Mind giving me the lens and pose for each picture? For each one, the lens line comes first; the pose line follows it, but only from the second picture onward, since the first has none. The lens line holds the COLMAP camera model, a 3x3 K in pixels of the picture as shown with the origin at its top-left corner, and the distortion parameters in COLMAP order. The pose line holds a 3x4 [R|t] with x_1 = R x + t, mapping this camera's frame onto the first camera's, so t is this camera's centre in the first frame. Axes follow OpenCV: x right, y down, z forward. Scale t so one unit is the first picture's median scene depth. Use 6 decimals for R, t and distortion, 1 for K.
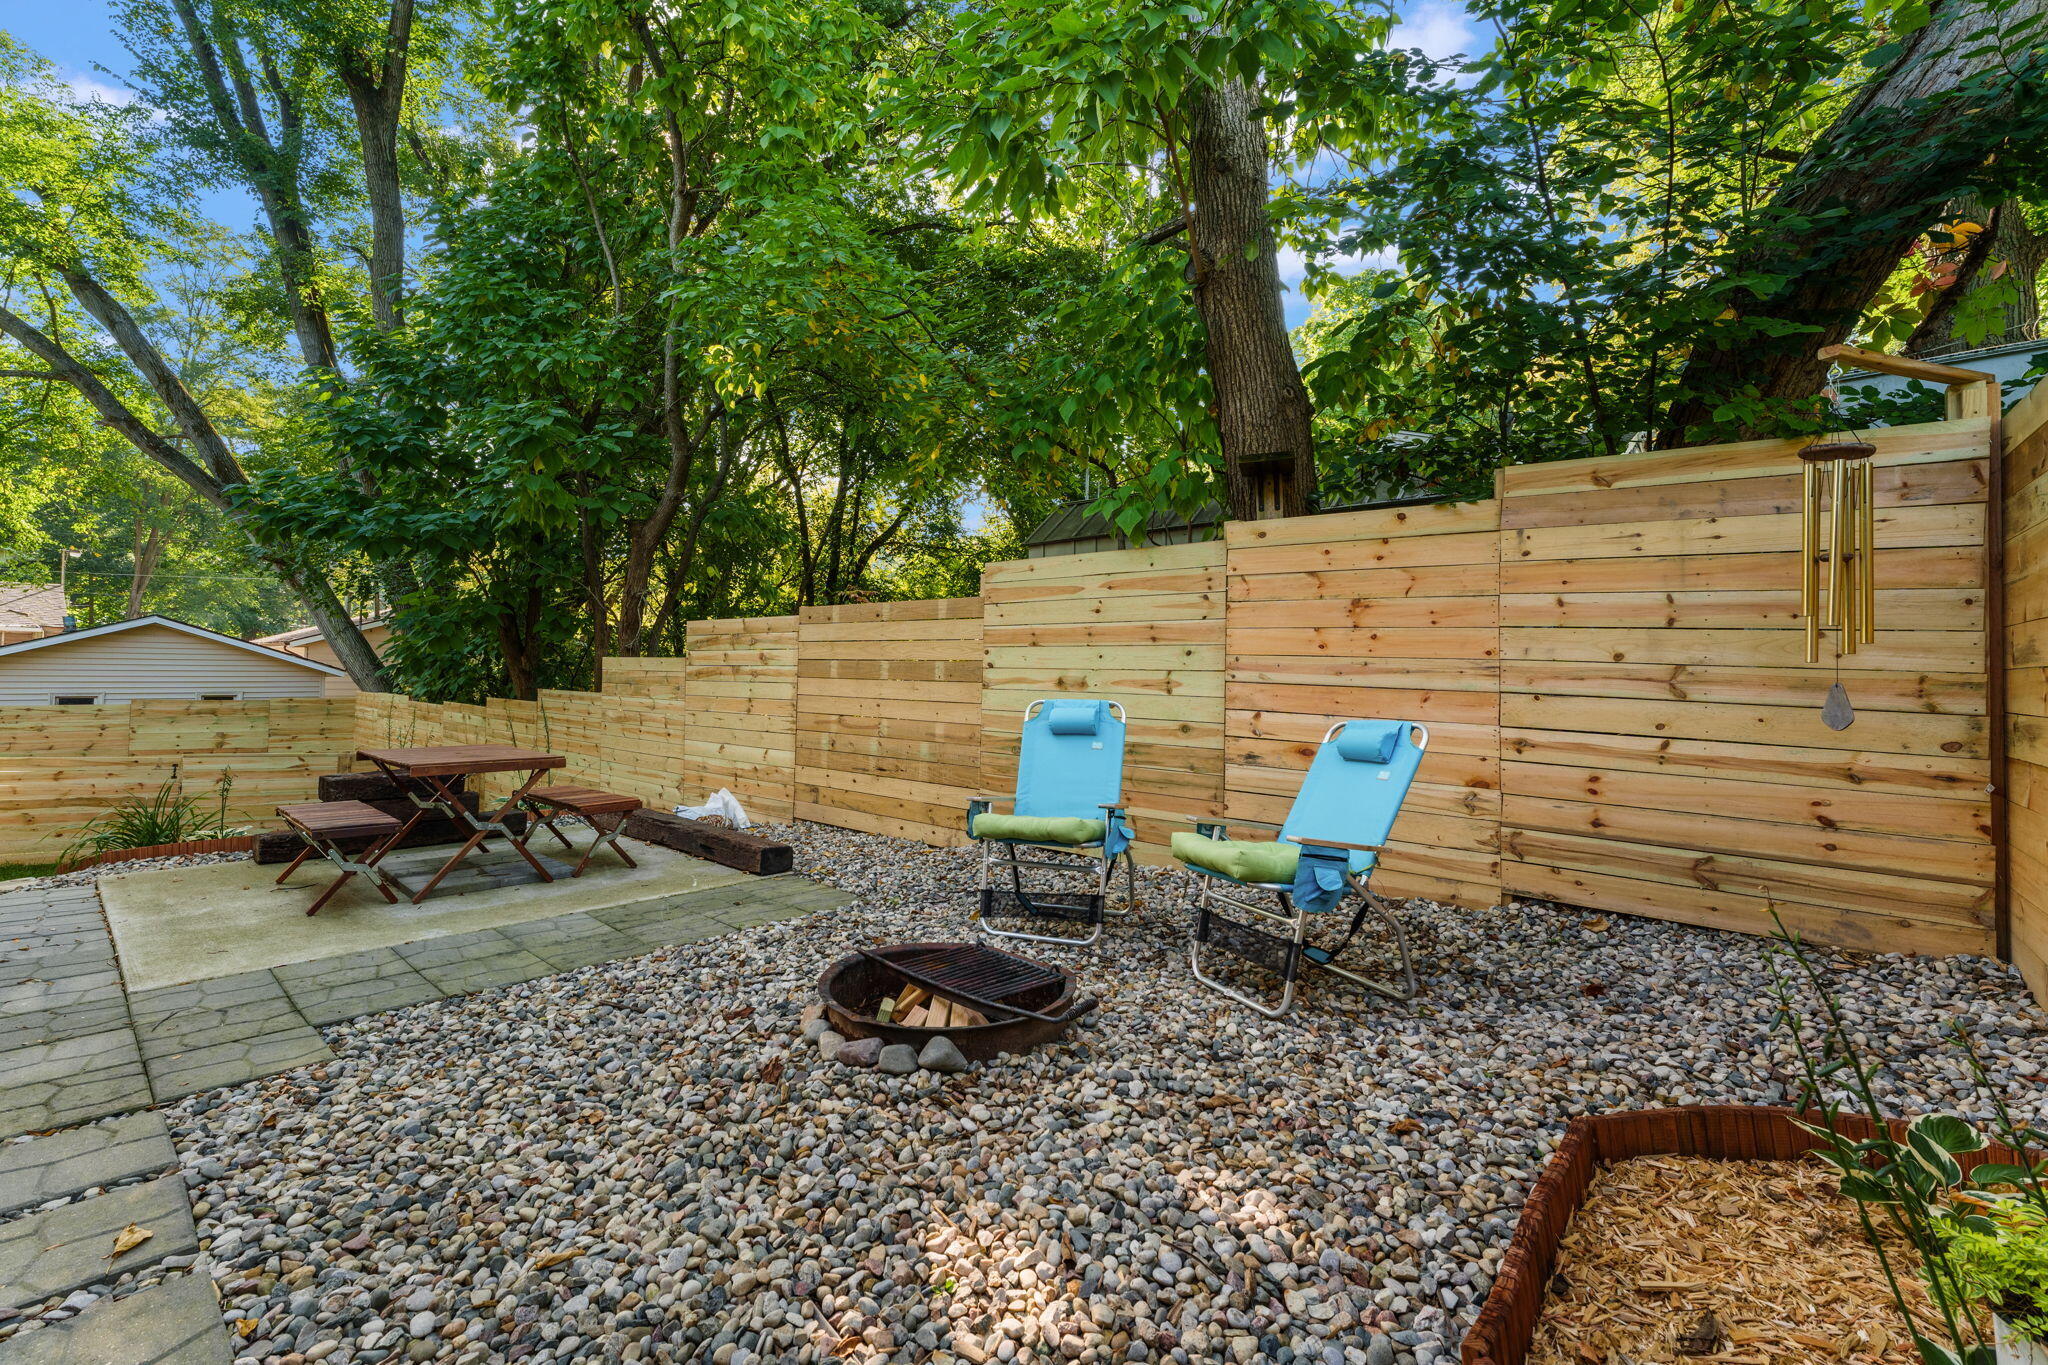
lens RADIAL K [[891.6, 0, 1012.0], [0, 891.6, 674.0], [0, 0, 1]] dist [0.000989, 0.000300]
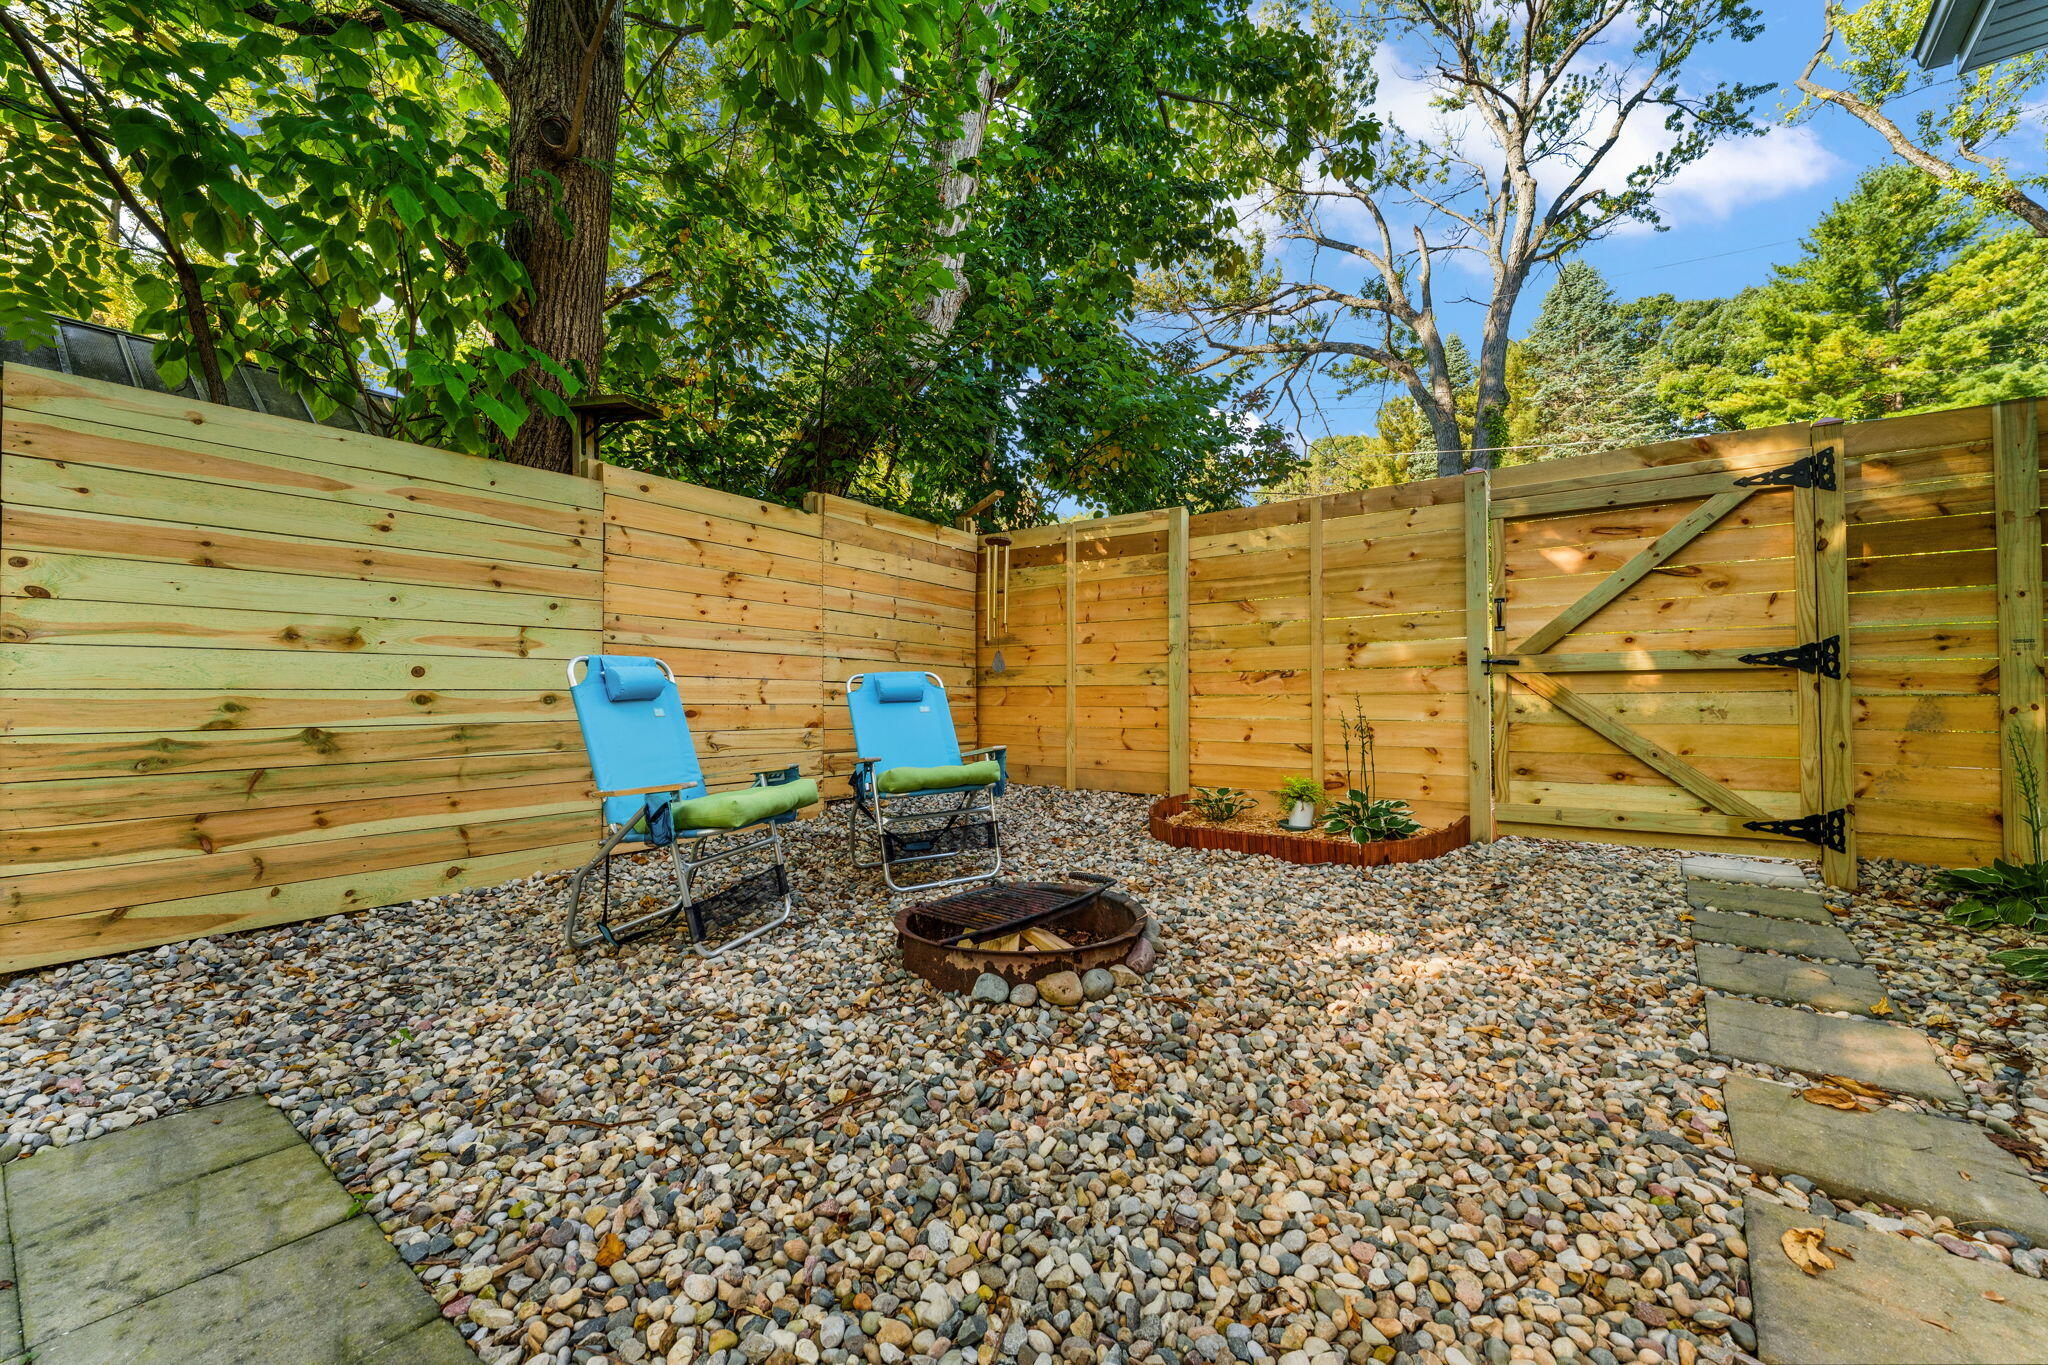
lens RADIAL K [[827.9, 0, 1025.9], [0, 827.9, 684.7], [0, 0, 1]] dist [-0.003827, 0.001125]
pose [[-0.091029, -0.004724, 0.995837, -0.605355], [0.005628, 0.999970, 0.005258, 0.047495], [-0.995832, 0.006083, -0.090999, 0.649599]]
